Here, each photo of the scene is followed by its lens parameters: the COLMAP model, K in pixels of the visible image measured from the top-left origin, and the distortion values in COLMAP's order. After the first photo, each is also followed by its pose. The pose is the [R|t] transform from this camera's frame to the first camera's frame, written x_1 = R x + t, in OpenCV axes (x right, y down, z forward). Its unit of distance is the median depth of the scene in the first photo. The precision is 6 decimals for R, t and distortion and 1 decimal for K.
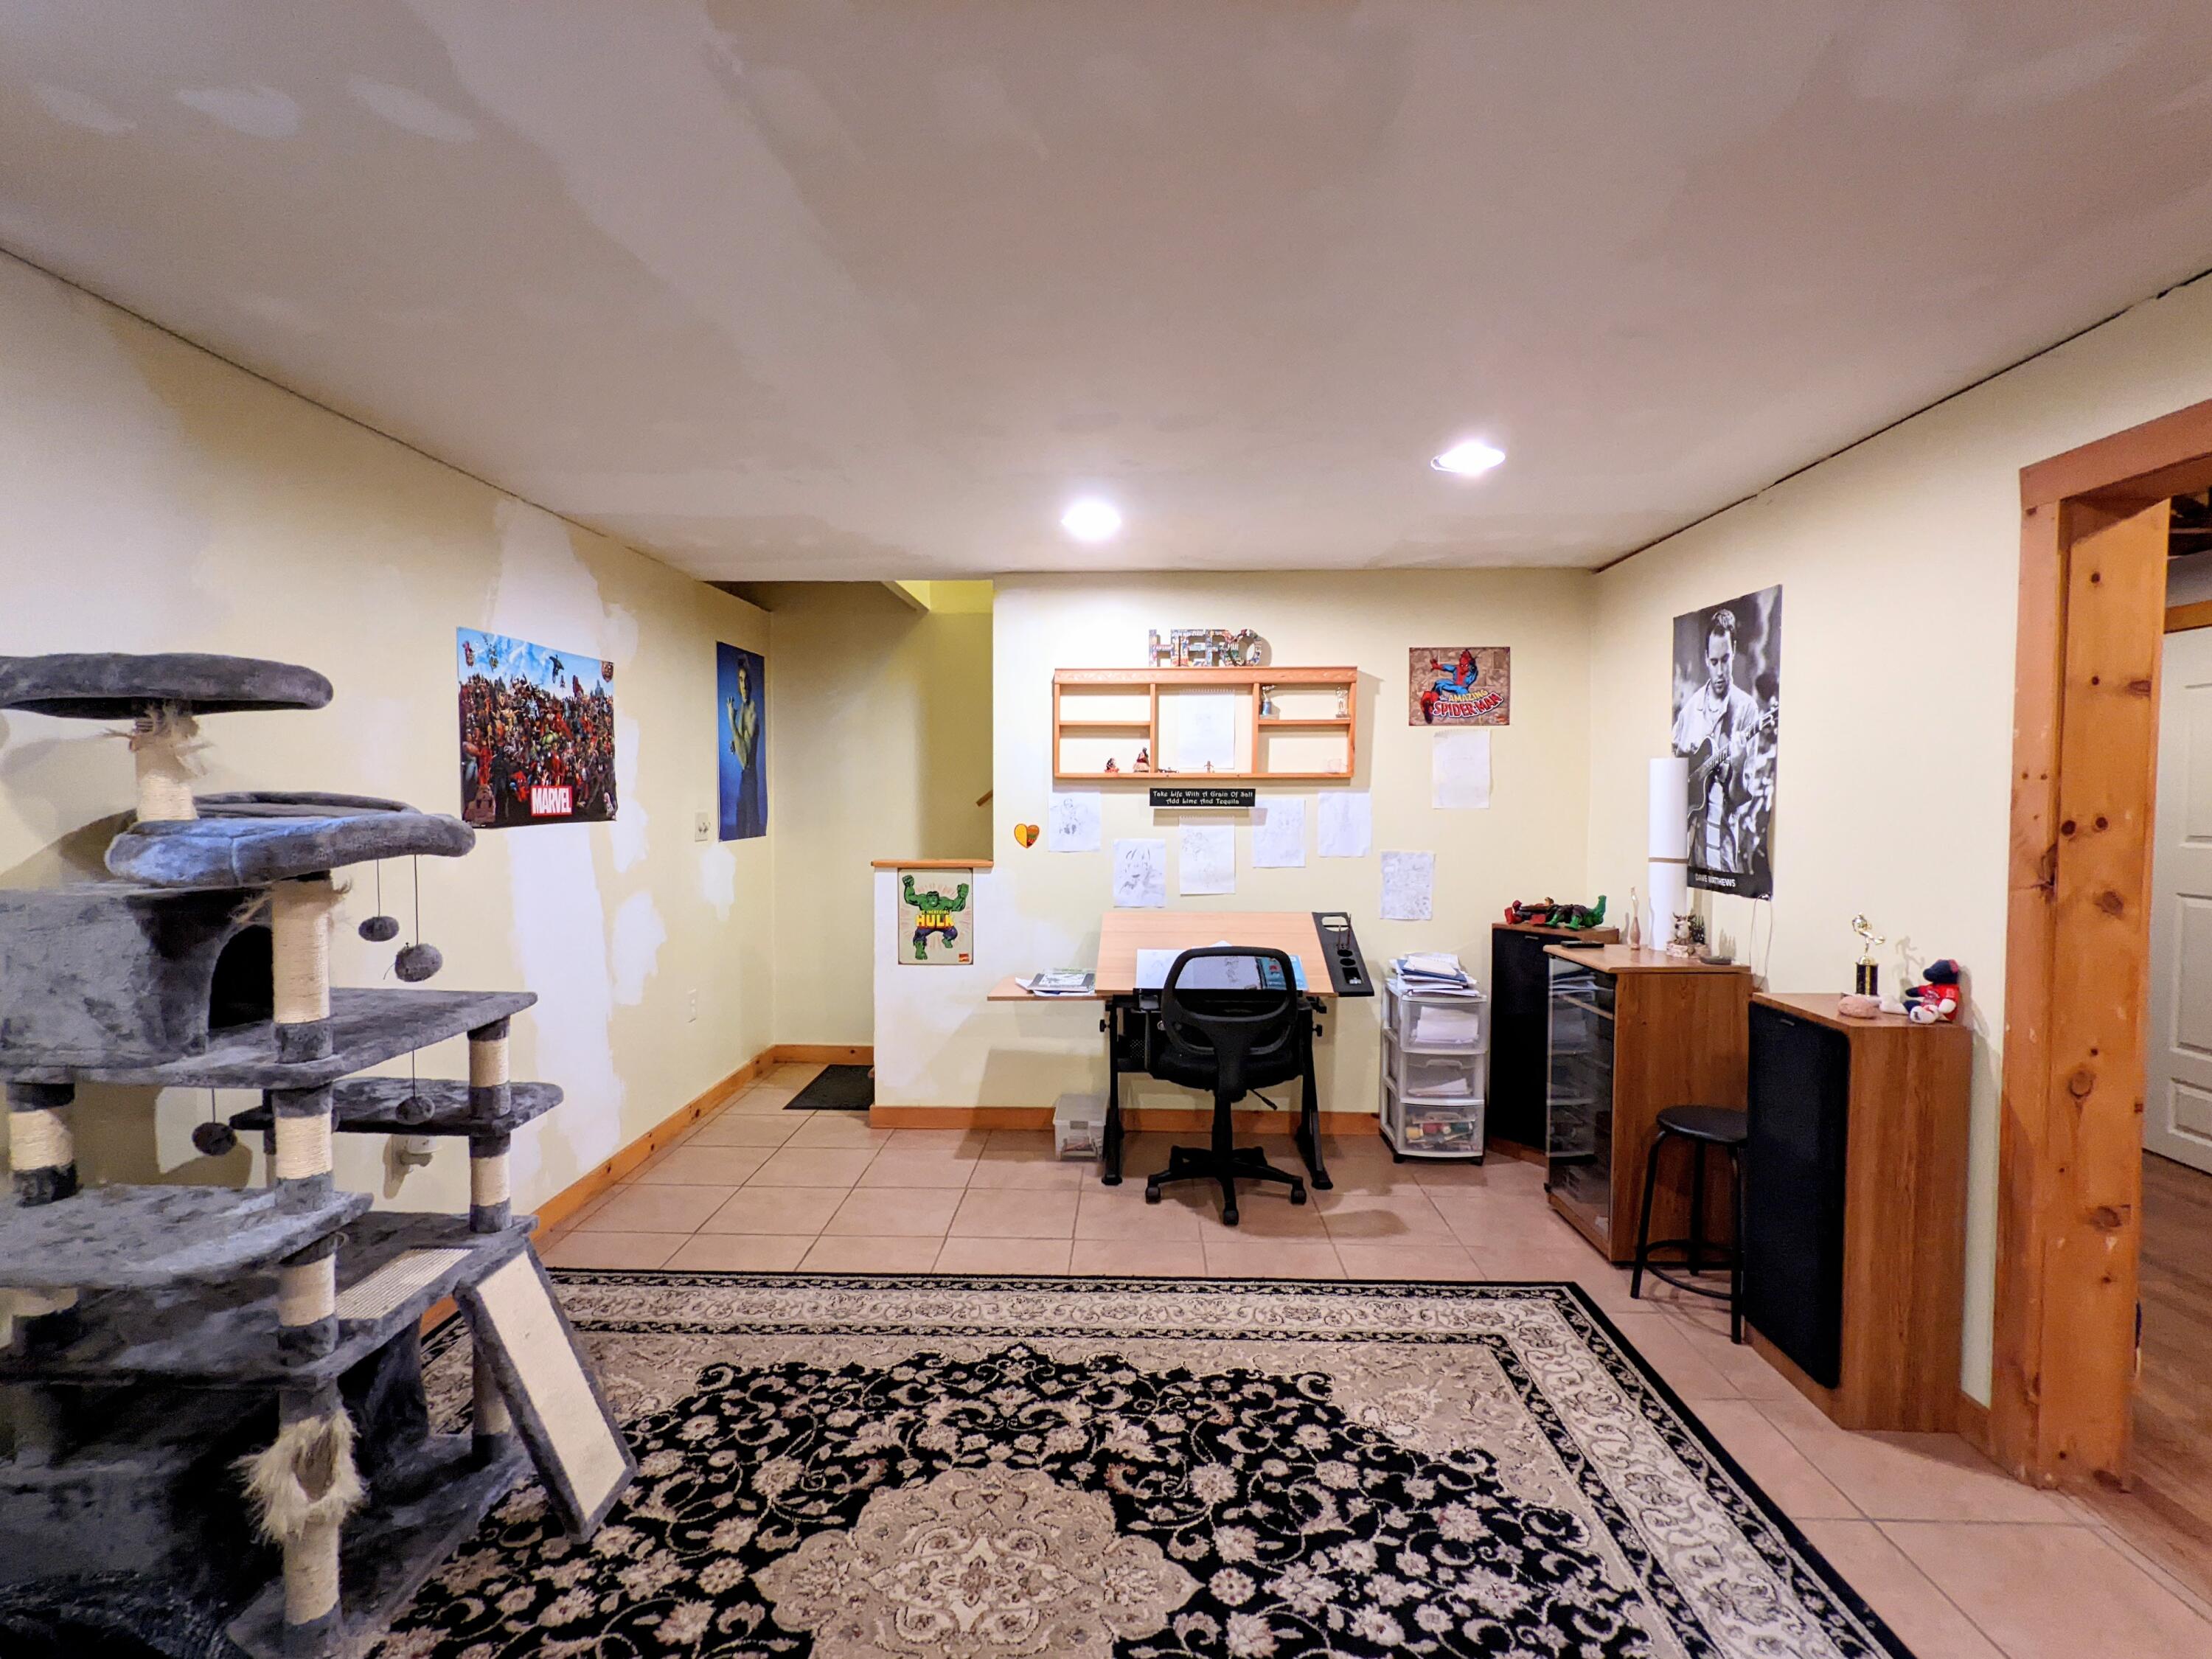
lens RADIAL K [[1059.4, 0, 1107.9], [0, 1059.4, 837.6], [0, 0, 1]] dist [0.001082, 0.000128]
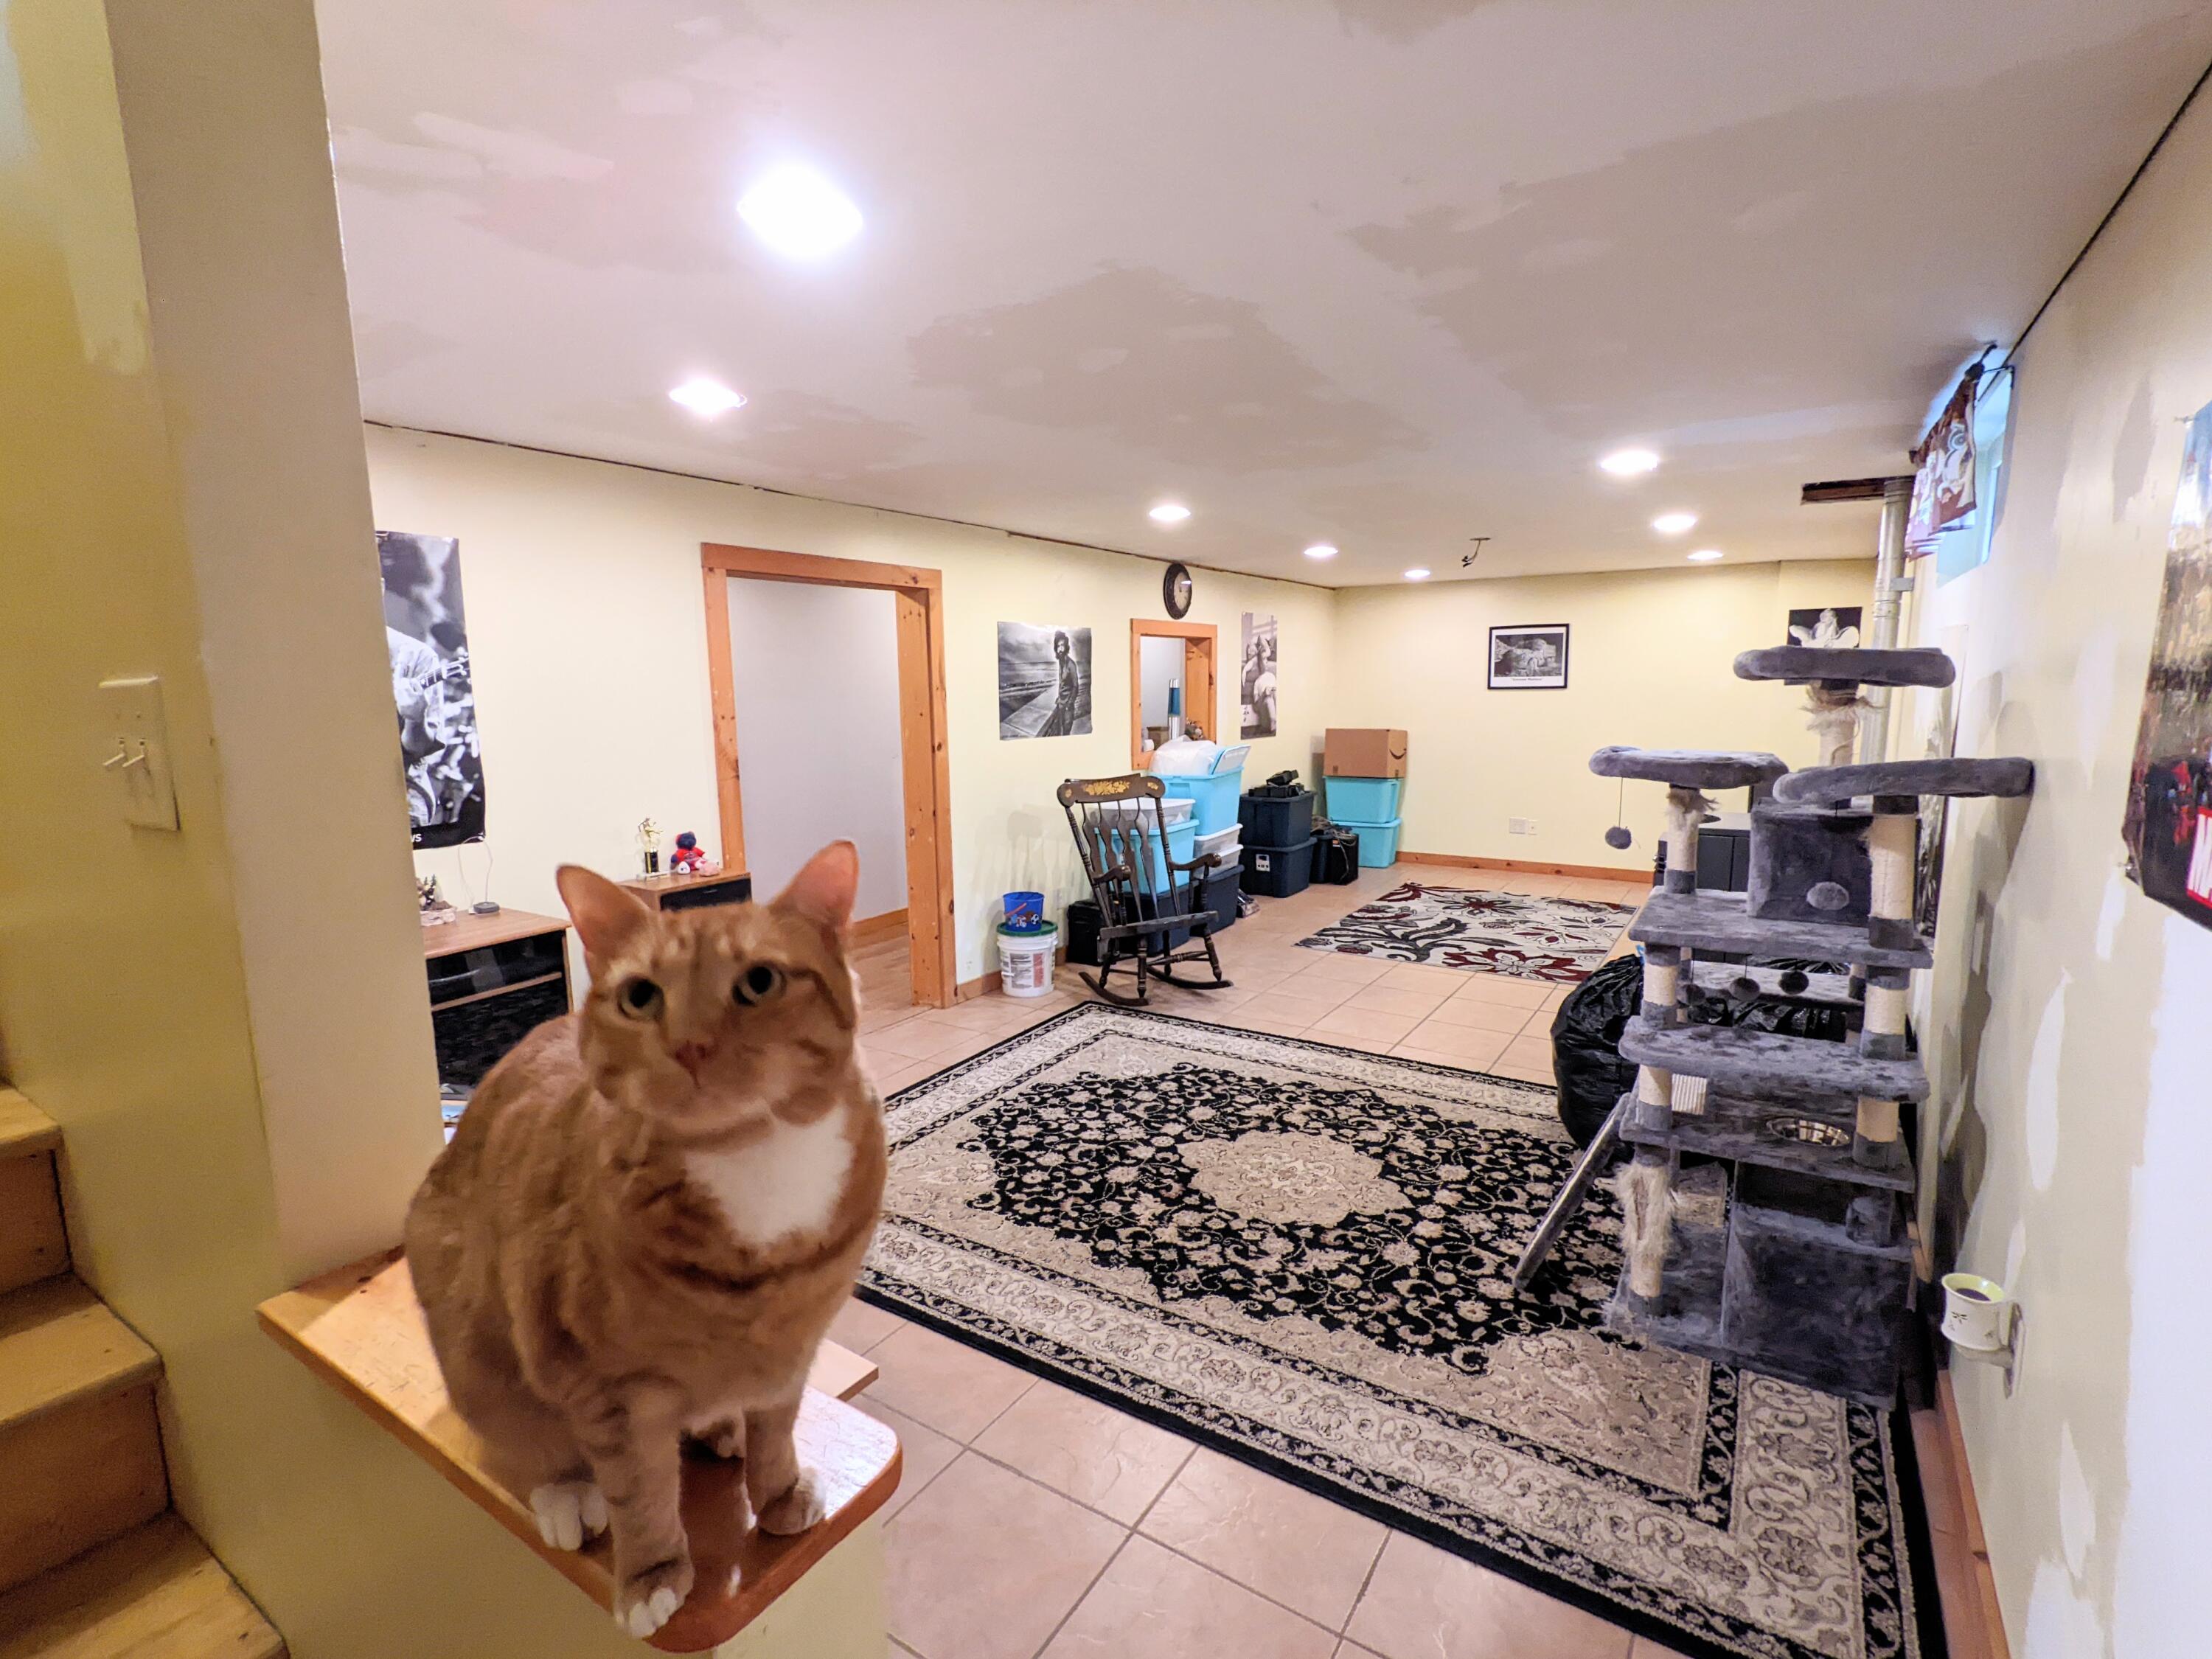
lens RADIAL K [[1059.4, 0, 1097.3], [0, 1059.4, 829.9], [0, 0, 1]] dist [0.001082, 0.000128]
pose [[-0.852754, -0.066635, 0.518045, -0.564449], [0.031589, 0.983434, 0.178495, -0.152686], [-0.521357, 0.168577, -0.836522, 1.958238]]
